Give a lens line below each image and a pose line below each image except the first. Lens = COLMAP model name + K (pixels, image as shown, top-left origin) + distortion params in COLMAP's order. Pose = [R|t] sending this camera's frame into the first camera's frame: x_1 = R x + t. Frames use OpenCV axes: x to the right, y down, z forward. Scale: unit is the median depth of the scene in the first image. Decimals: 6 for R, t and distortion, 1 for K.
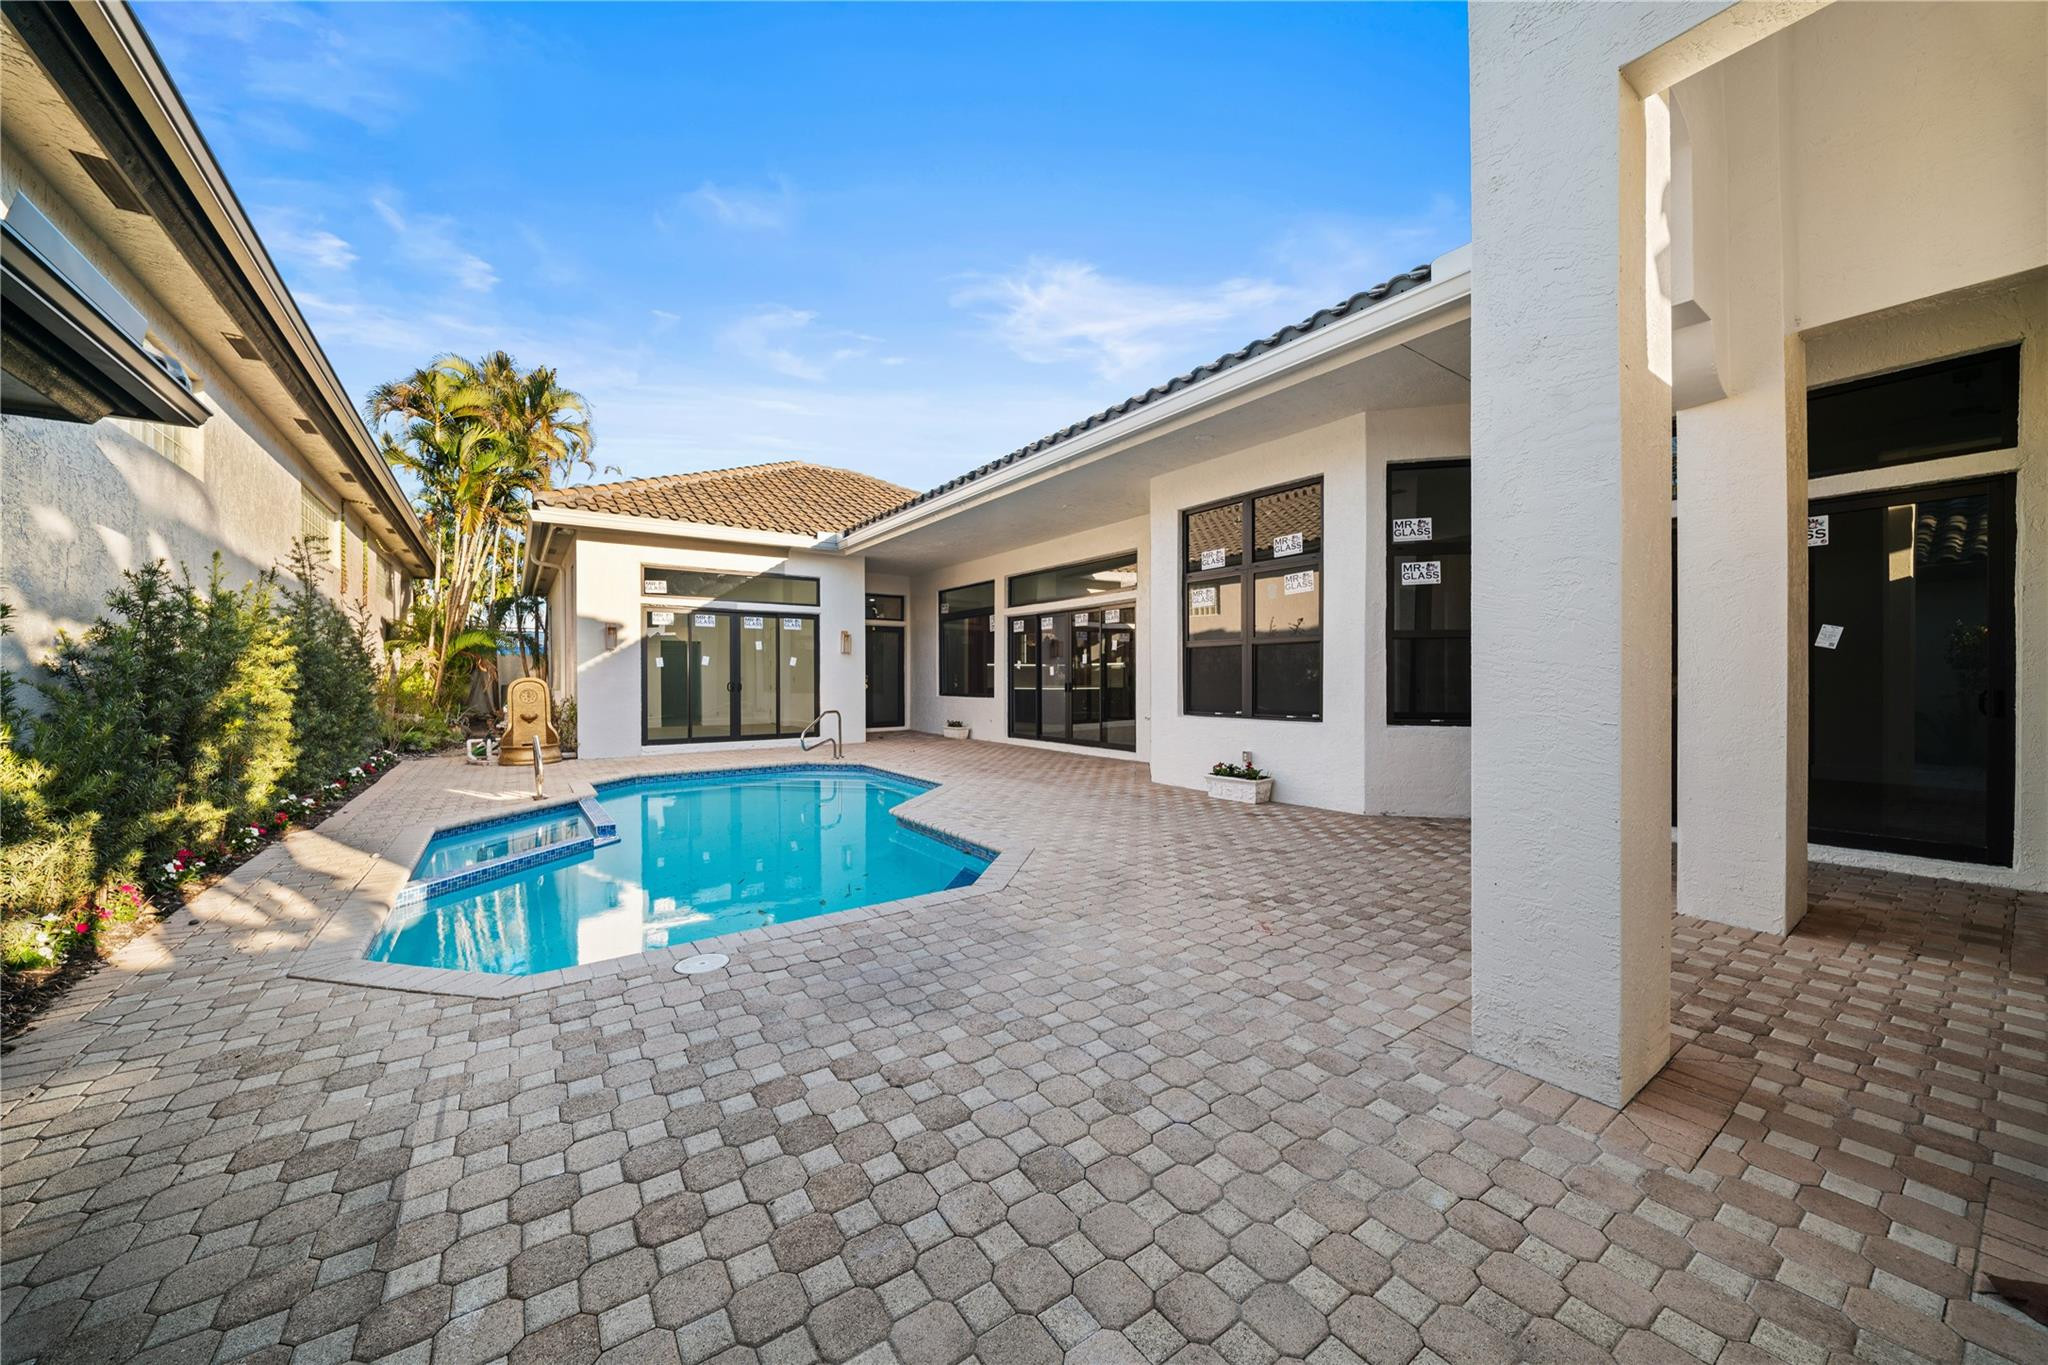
lens RADIAL K [[719.7, 0, 1008.6], [0, 719.7, 681.4], [0, 0, 1]] dist [-0.004720, -0.001397]
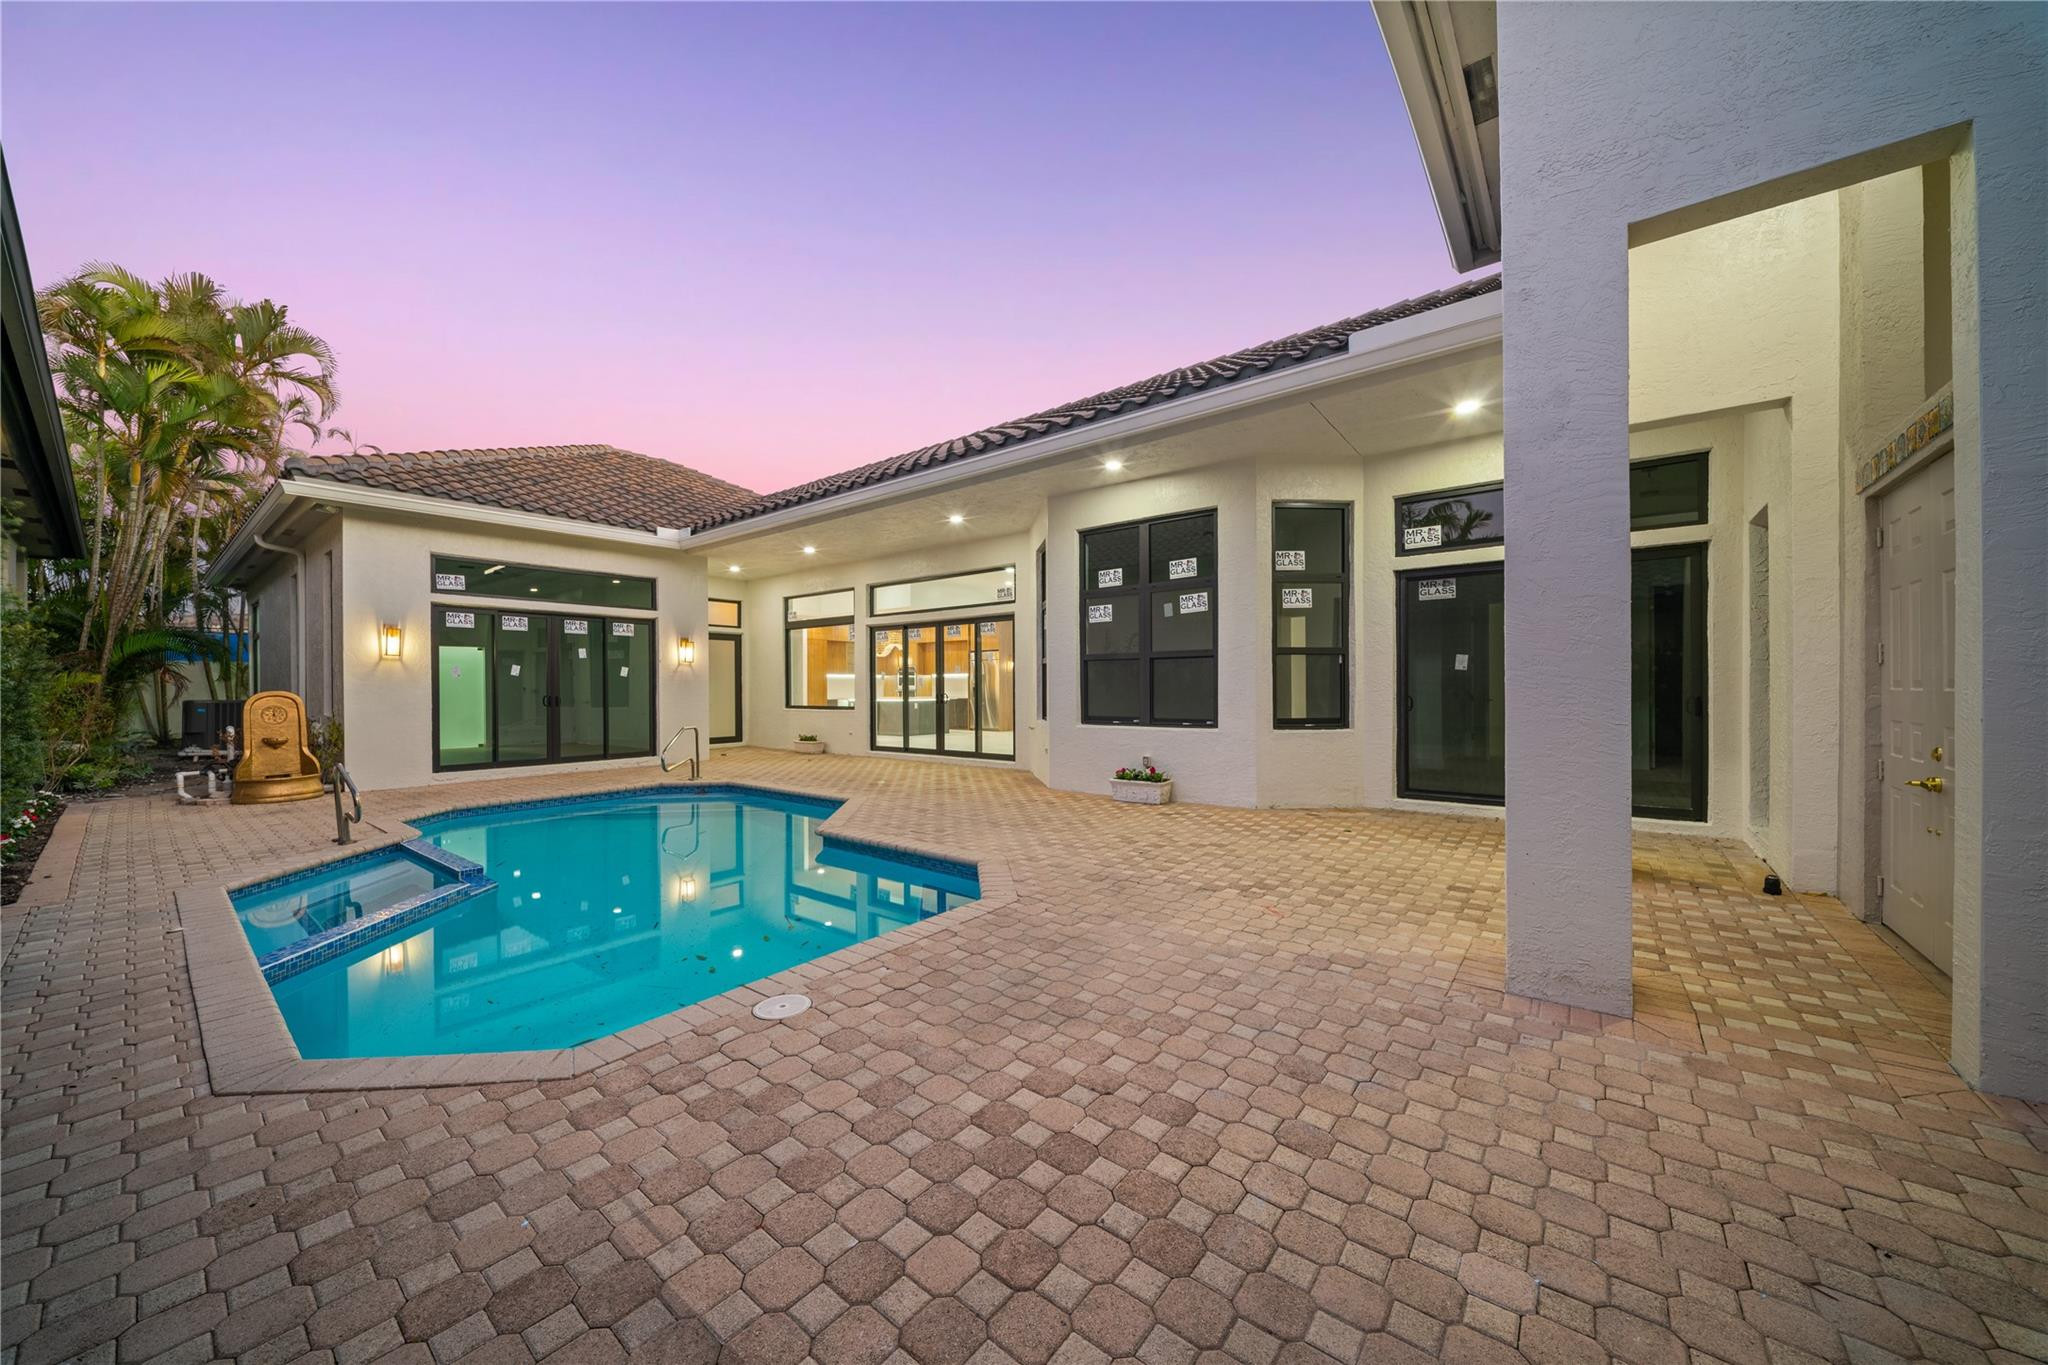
lens RADIAL K [[719.7, 0, 1013.8], [0, 719.7, 689.7], [0, 0, 1]] dist [-0.004720, -0.001397]
pose [[0.957667, -0.003454, 0.287857, -0.437023], [0.004538, 0.999985, -0.003097, -0.003225], [-0.287842, 0.004272, 0.957668, 0.048591]]
